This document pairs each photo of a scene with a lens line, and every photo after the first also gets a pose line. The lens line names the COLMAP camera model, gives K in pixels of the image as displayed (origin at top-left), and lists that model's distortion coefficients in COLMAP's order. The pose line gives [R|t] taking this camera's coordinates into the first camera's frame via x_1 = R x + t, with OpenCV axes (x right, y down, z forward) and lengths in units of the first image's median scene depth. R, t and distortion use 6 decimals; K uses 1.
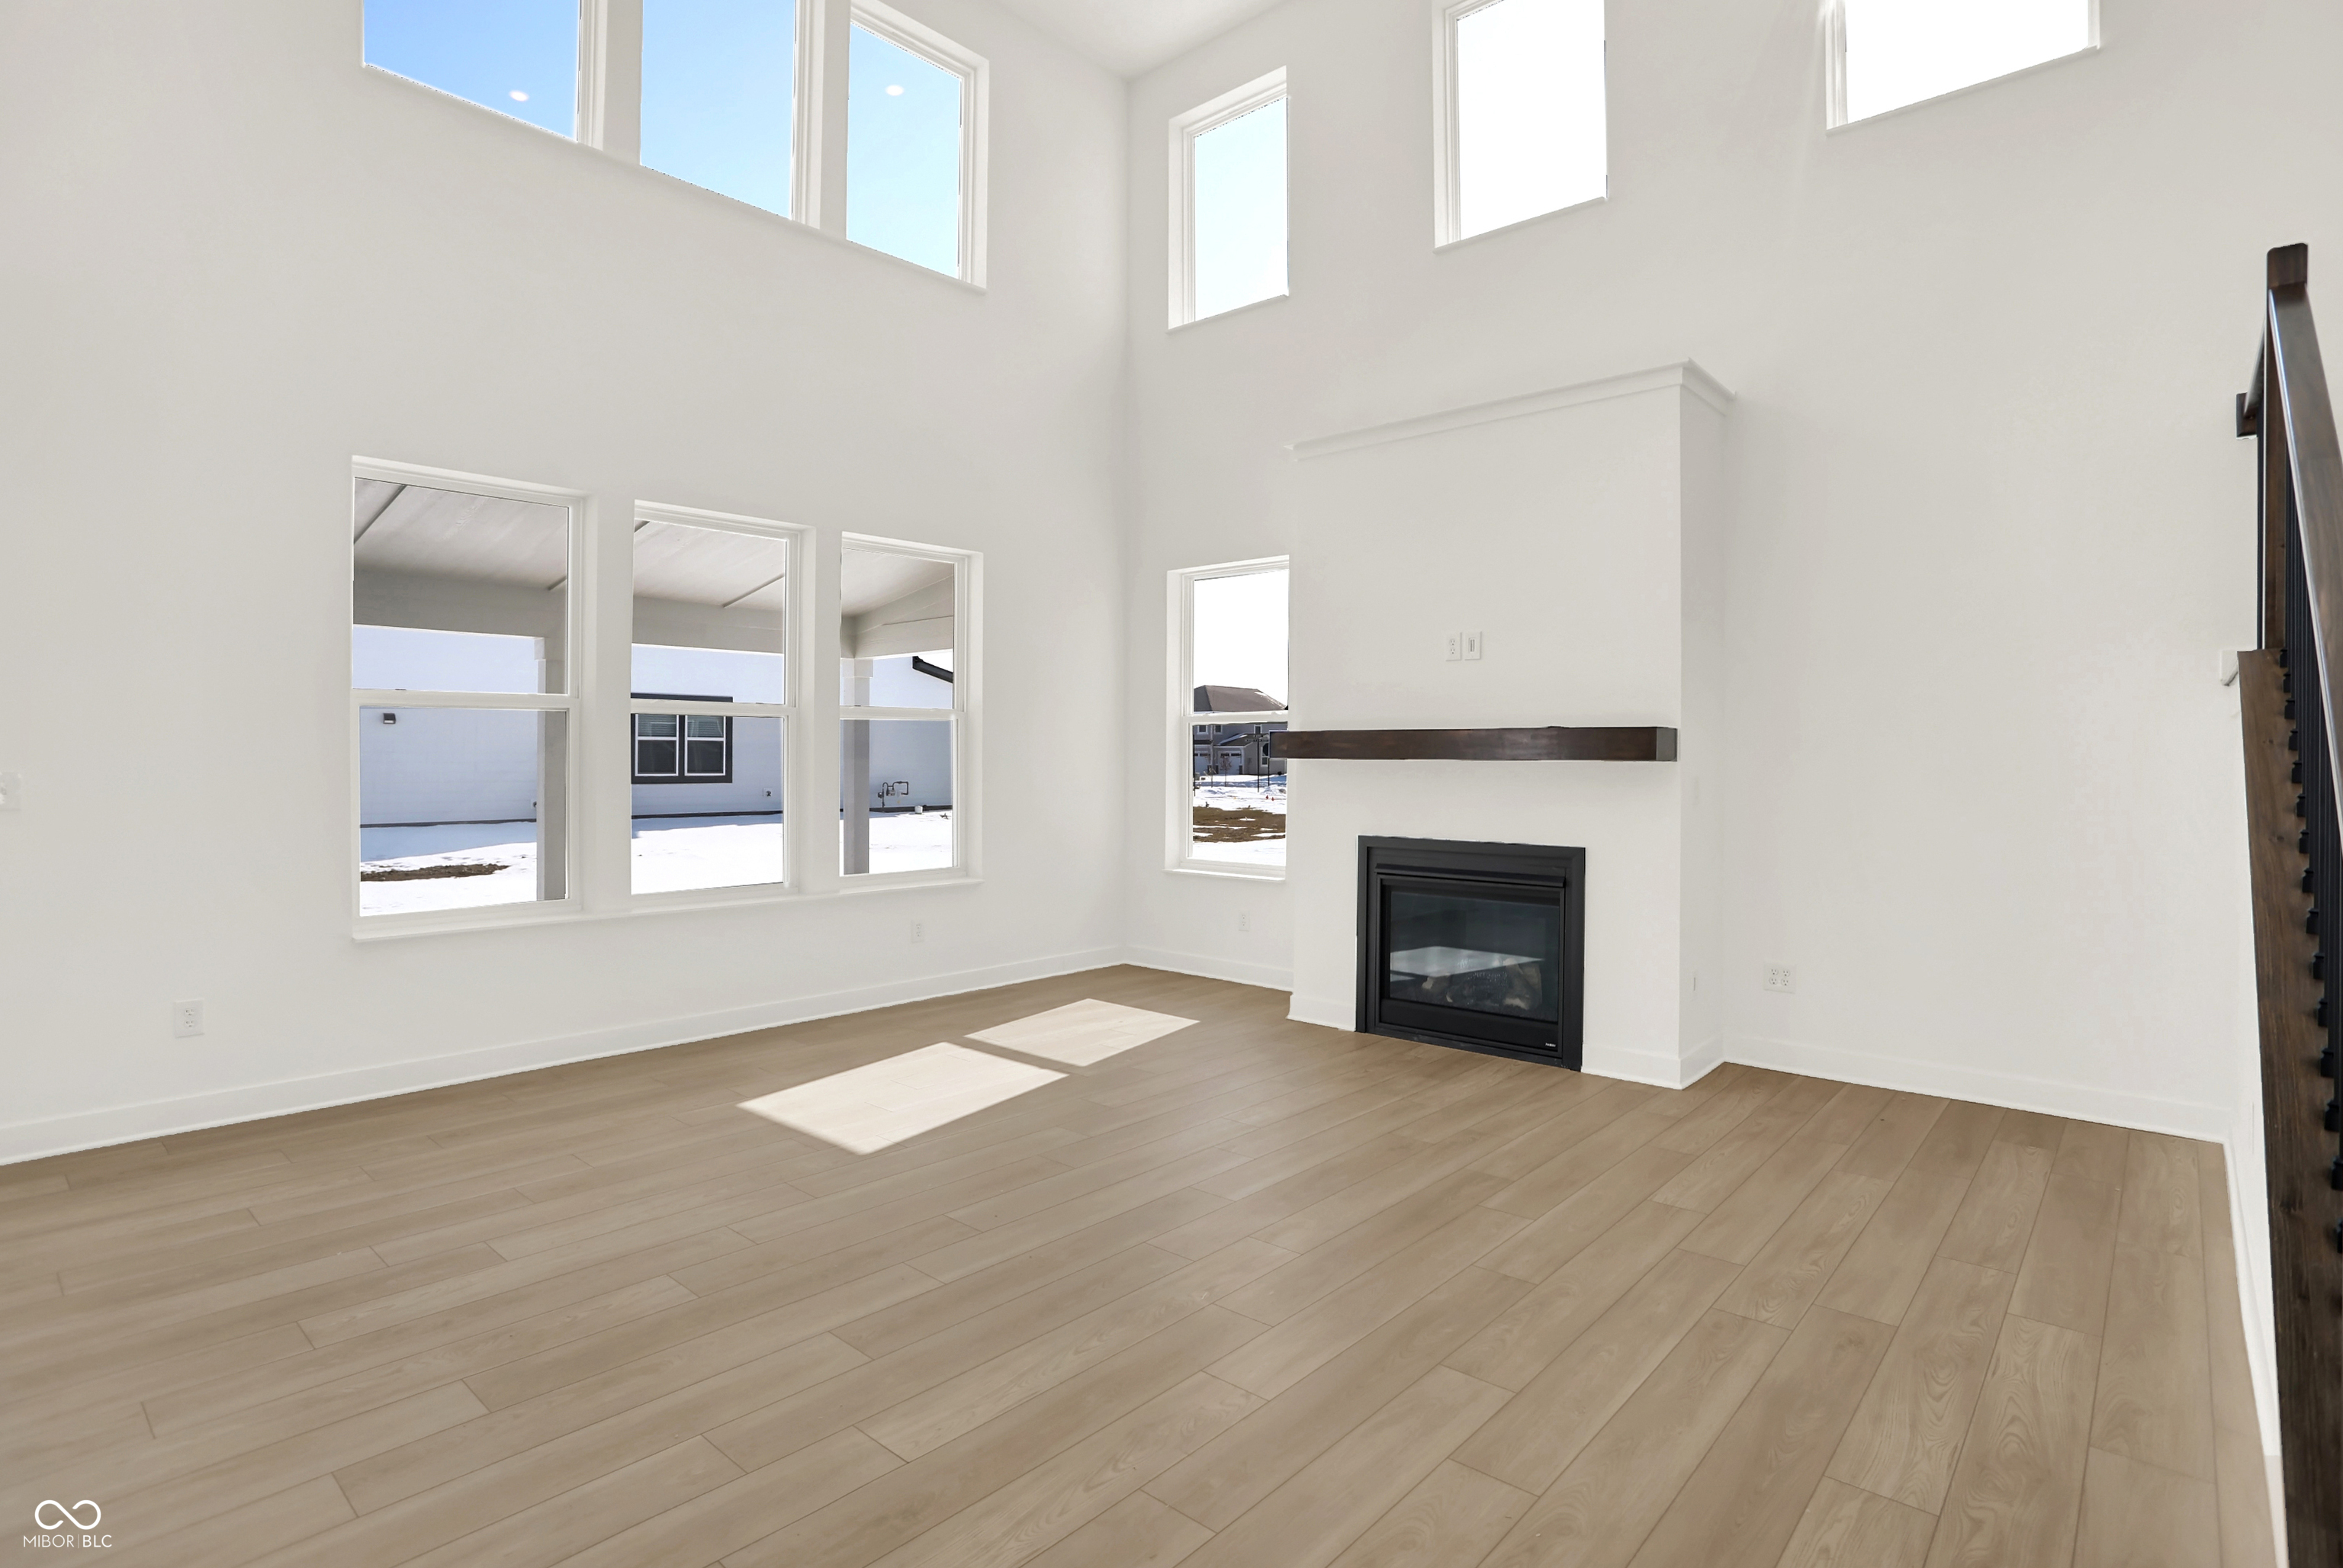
lens RADIAL K [[1168.2, 0, 1179.4], [0, 1168.2, 749.3], [0, 0, 1]] dist [-0.078078, 0.034427]
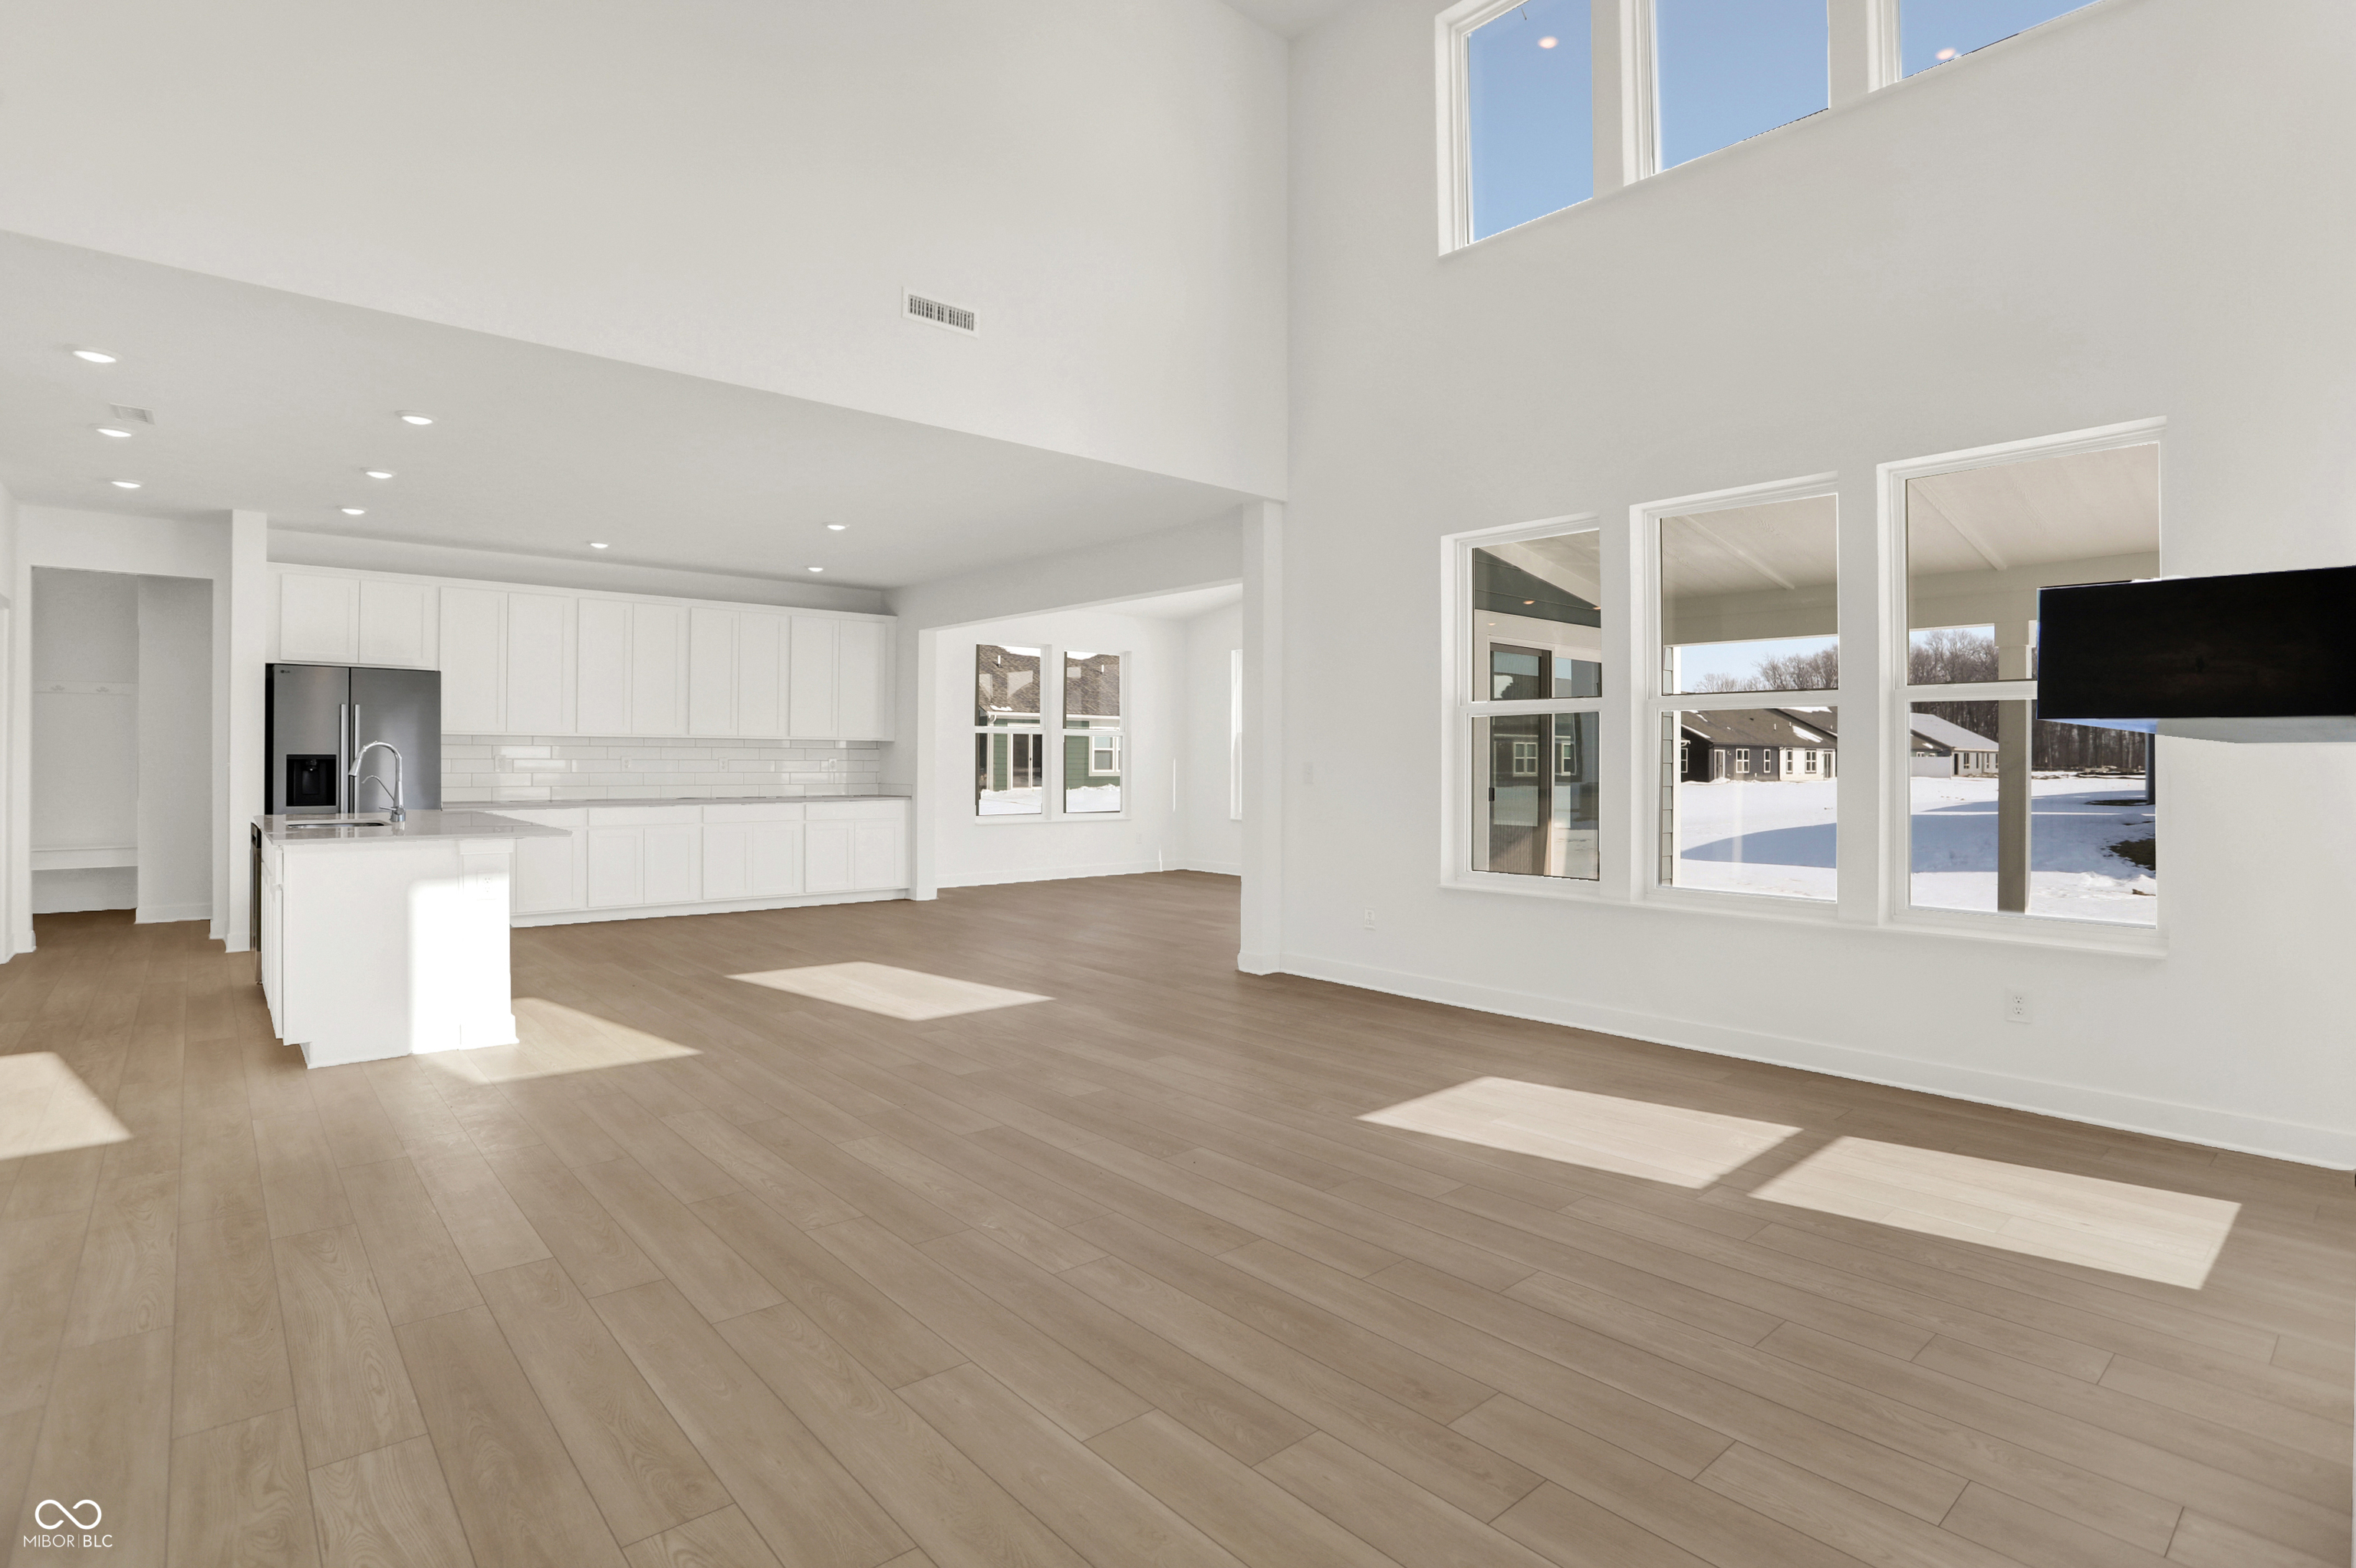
lens RADIAL K [[1172.7, 0, 1181.5], [0, 1172.7, 770.1], [0, 0, 1]] dist [-0.073586, 0.032312]
pose [[-0.126271, 0.004703, -0.991985, 0.674255], [-0.000552, 0.999988, 0.004811, 0.020287], [0.991996, 0.001155, -0.126267, 0.813193]]
